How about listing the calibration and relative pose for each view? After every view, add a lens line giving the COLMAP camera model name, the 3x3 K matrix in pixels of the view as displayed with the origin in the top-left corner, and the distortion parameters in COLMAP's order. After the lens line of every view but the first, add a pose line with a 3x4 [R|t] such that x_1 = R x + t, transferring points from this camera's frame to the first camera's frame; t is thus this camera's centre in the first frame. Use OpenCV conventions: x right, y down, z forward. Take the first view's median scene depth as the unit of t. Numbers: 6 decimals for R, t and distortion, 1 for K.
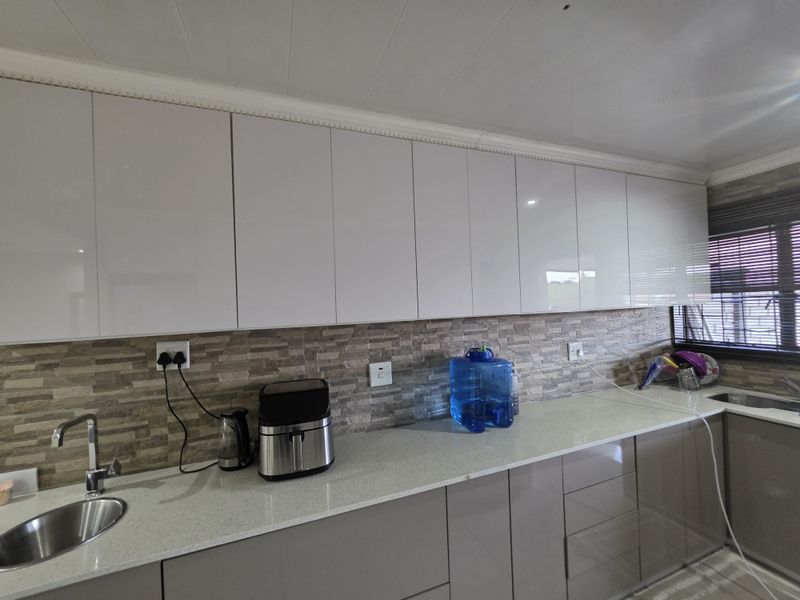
lens RADIAL K [[316.3, 0, 396.9], [0, 316.3, 309.0], [0, 0, 1]] dist [-0.000658, -0.000119]
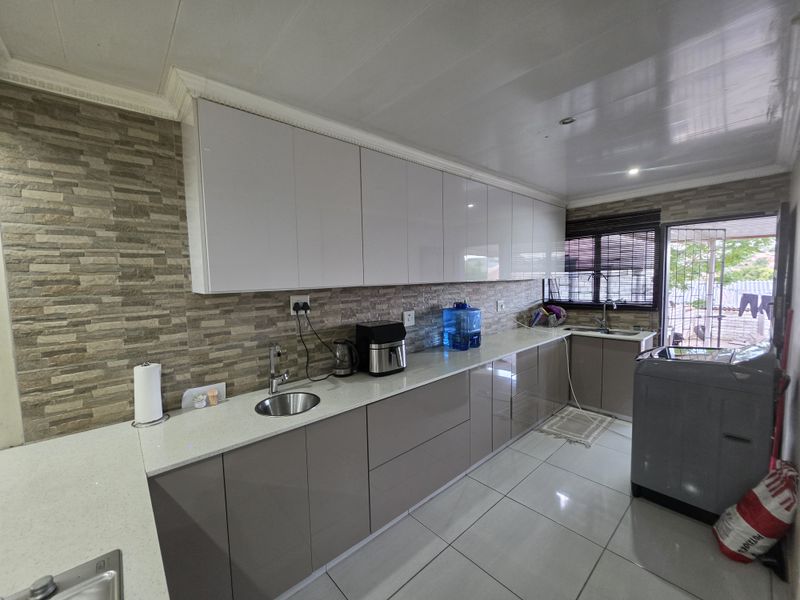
lens RADIAL K [[321.8, 0, 396.3], [0, 321.8, 300.3], [0, 0, 1]] dist [-0.001945, -0.000233]
pose [[0.932823, -0.001779, 0.360331, -0.661935], [-0.022808, 0.997691, 0.063971, 0.017884], [-0.359612, -0.067892, 0.930629, -0.419256]]
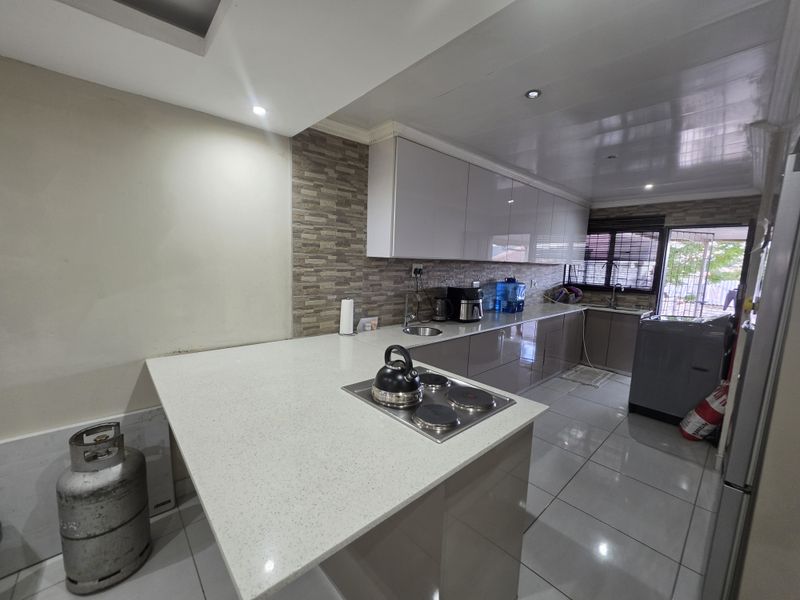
lens RADIAL K [[322.6, 0, 400.0], [0, 322.6, 300.0], [0, 0, 1]] dist [-0.000842, -0.000066]
pose [[0.924121, 0.029597, 0.380953, -1.298890], [-0.080332, 0.989762, 0.117973, 0.079546], [-0.373561, -0.139624, 0.917037, -0.759473]]
